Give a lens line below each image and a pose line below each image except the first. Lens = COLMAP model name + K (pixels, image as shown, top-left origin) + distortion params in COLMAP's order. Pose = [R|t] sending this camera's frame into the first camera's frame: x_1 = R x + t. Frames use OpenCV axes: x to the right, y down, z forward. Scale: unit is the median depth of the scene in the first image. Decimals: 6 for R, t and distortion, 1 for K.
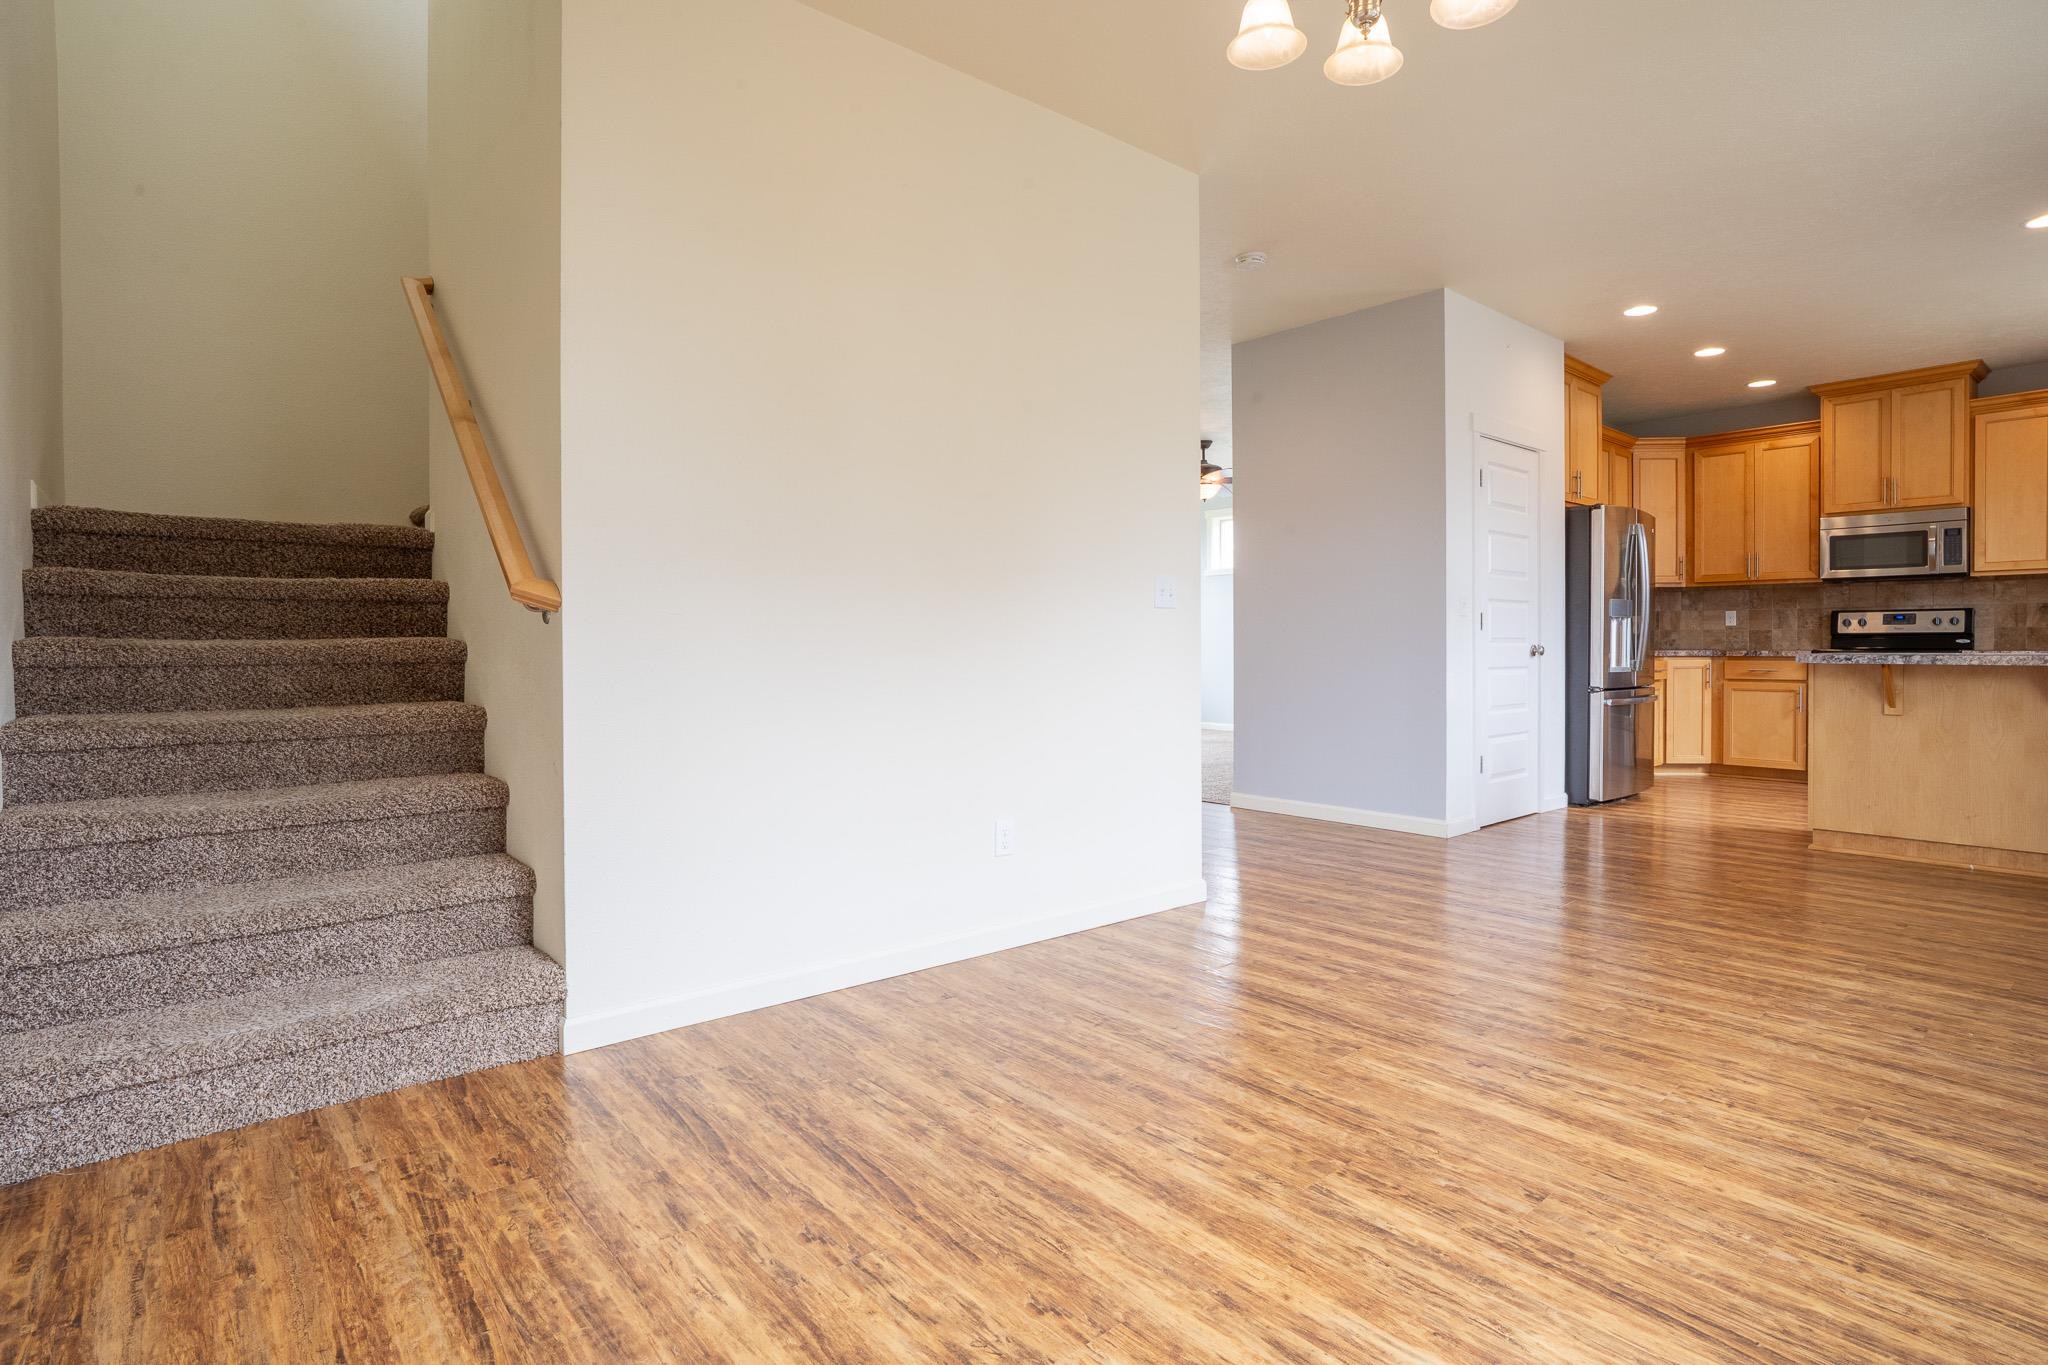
lens RADIAL K [[1040.9, 0, 1018.7], [0, 1040.9, 656.7], [0, 0, 1]] dist [-0.058653, 0.028118]
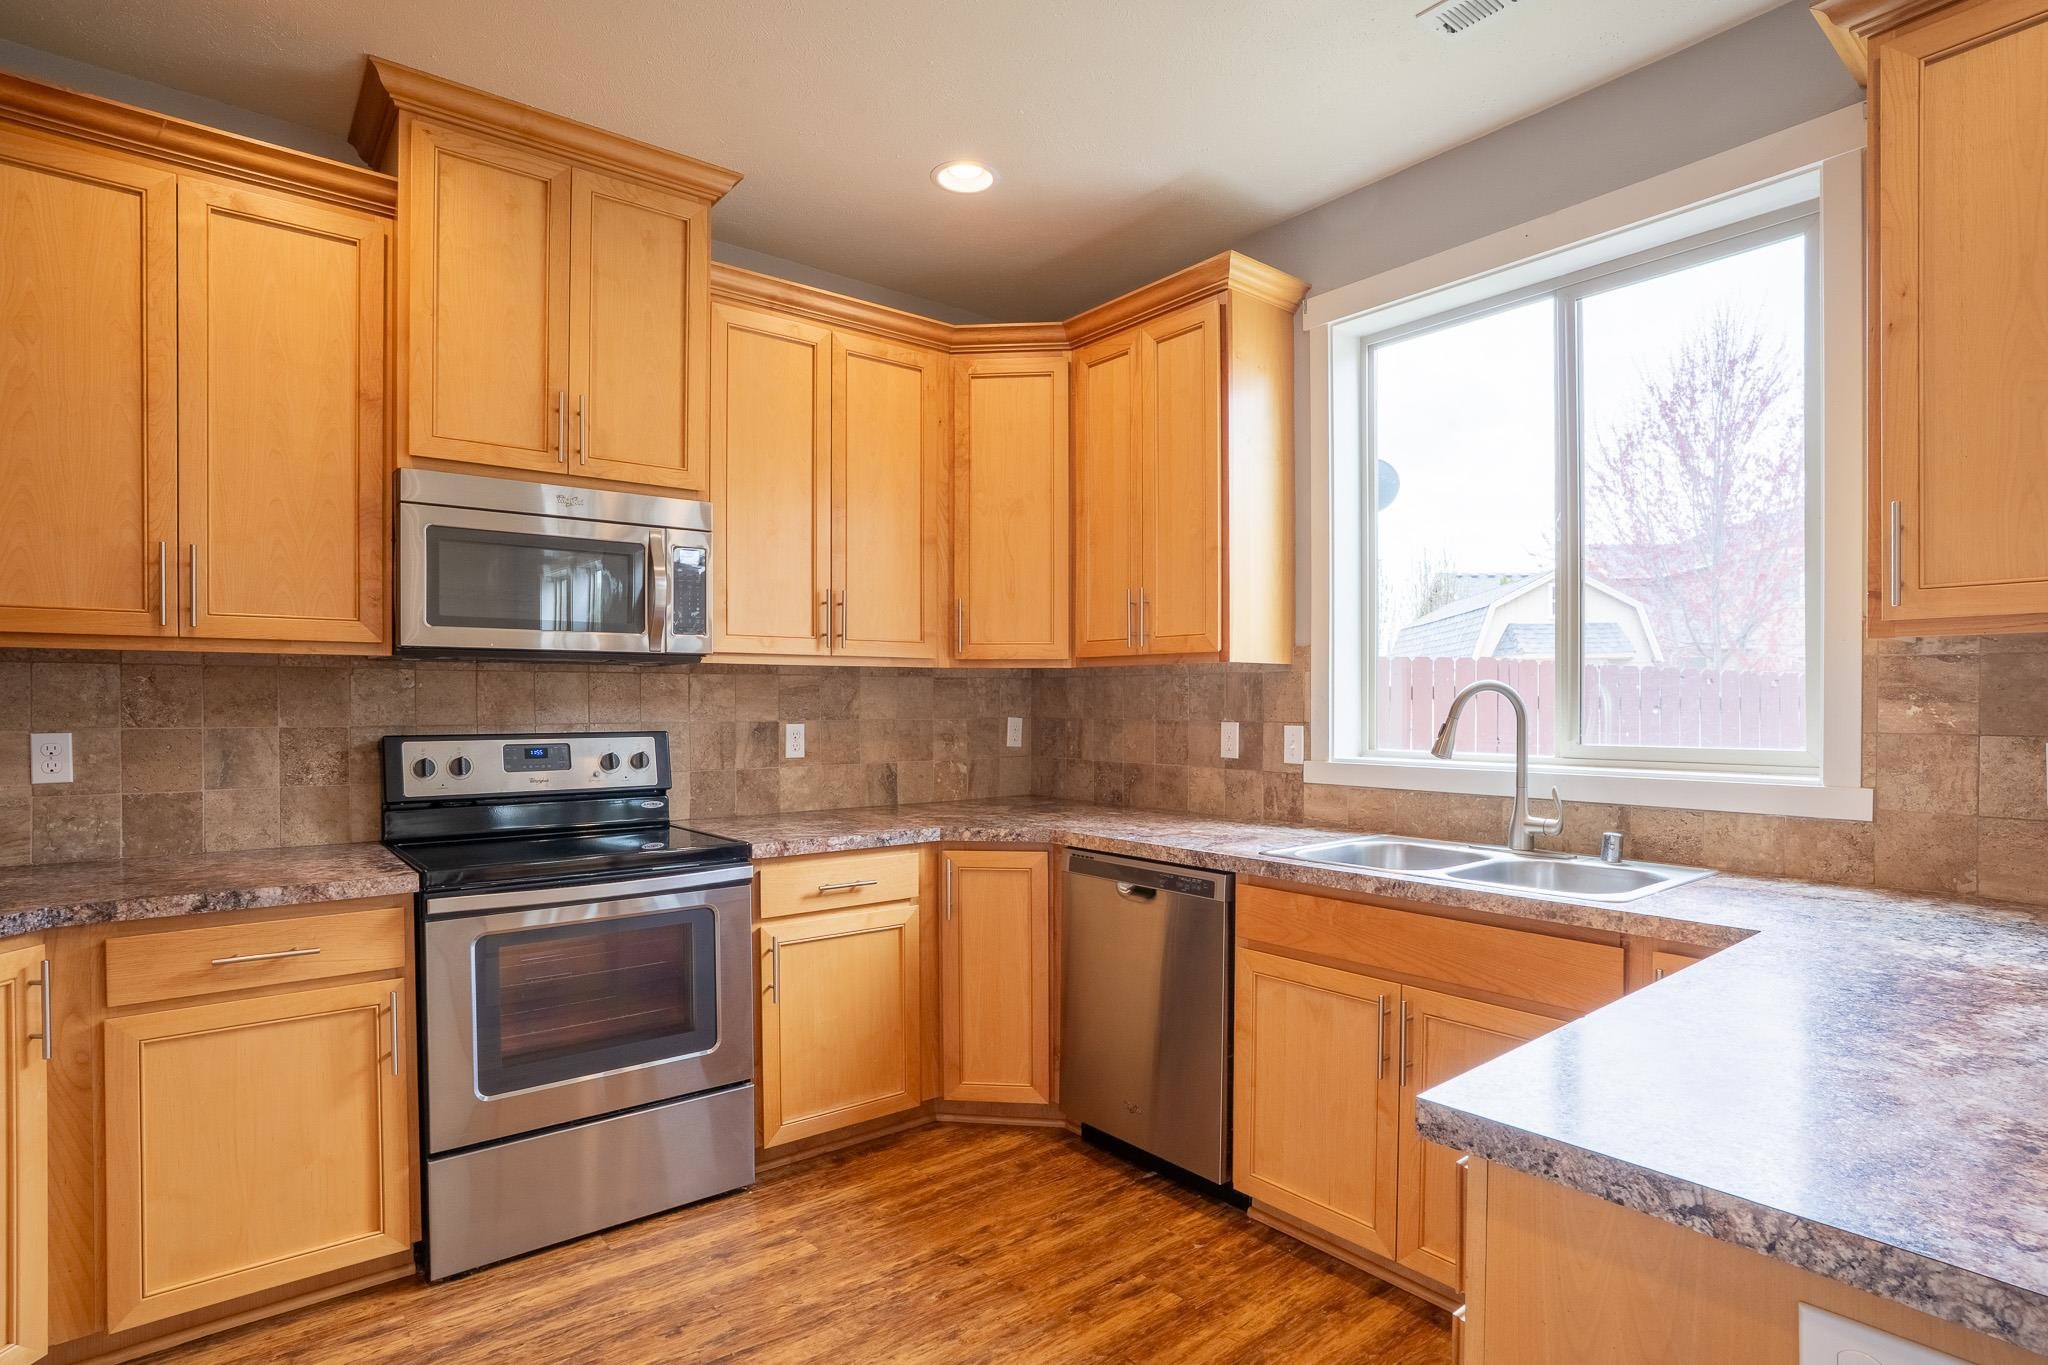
lens RADIAL K [[1040.9, 0, 1029.3], [0, 1040.9, 719.2], [0, 0, 1]] dist [-0.058653, 0.028118]
pose [[0.029393, -0.013985, 0.999470, 0.498667], [0.011802, 0.999837, 0.013643, -0.060125], [-0.999498, 0.011394, 0.029553, 0.851329]]
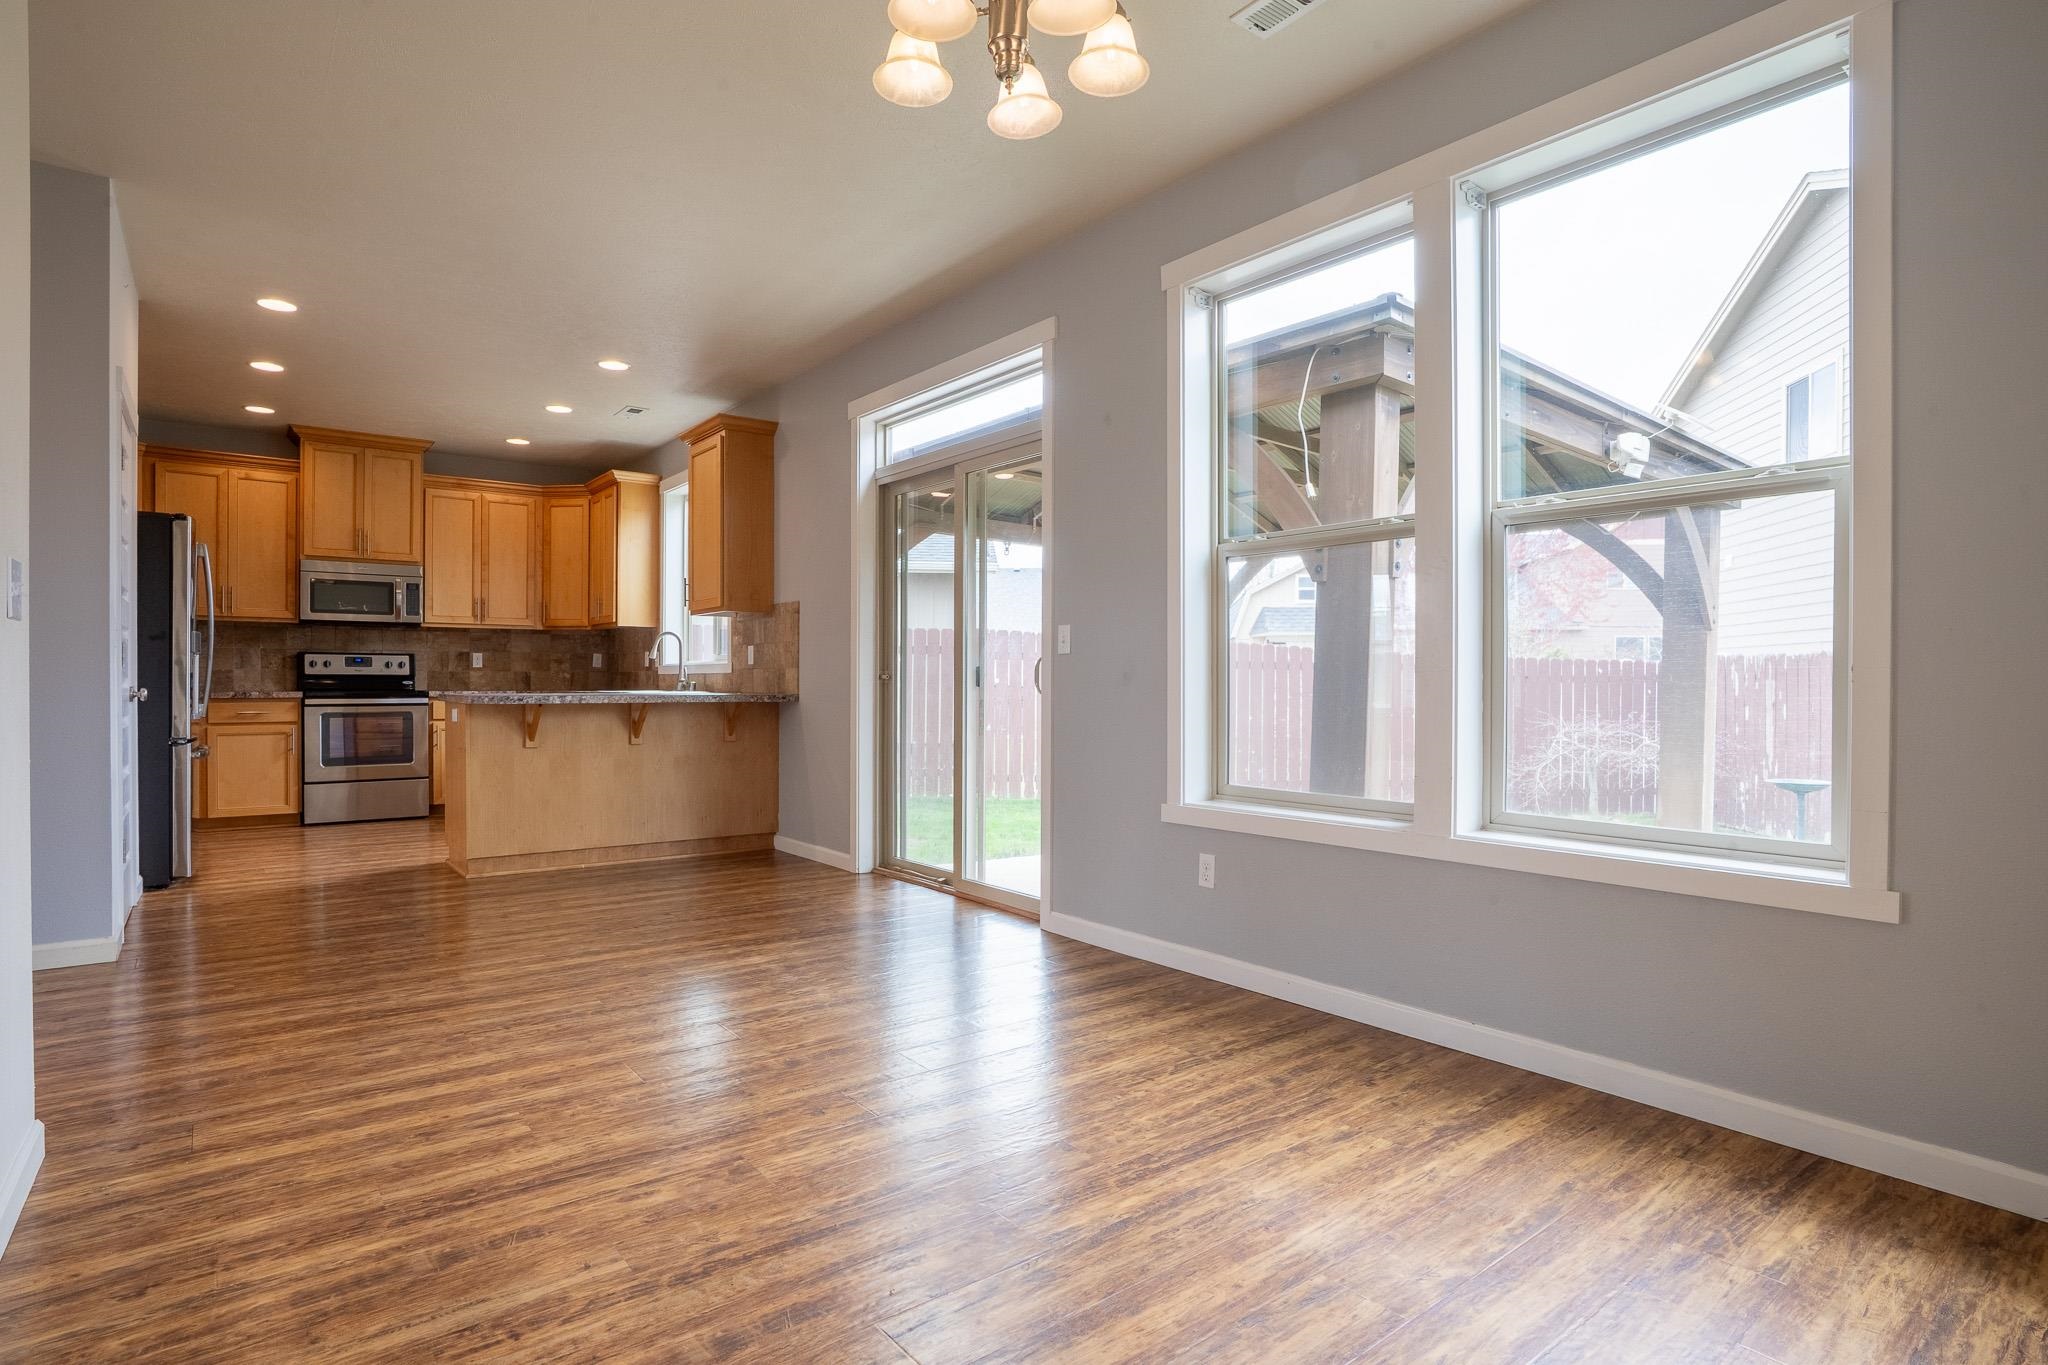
lens RADIAL K [[1040.9, 0, 1011.4], [0, 1040.9, 692.9], [0, 0, 1]] dist [-0.058653, 0.028118]
pose [[0.041392, -0.006937, 0.999119, -0.200003], [0.008916, 0.999939, 0.006573, -0.005489], [-0.999103, 0.008636, 0.041451, 0.281586]]
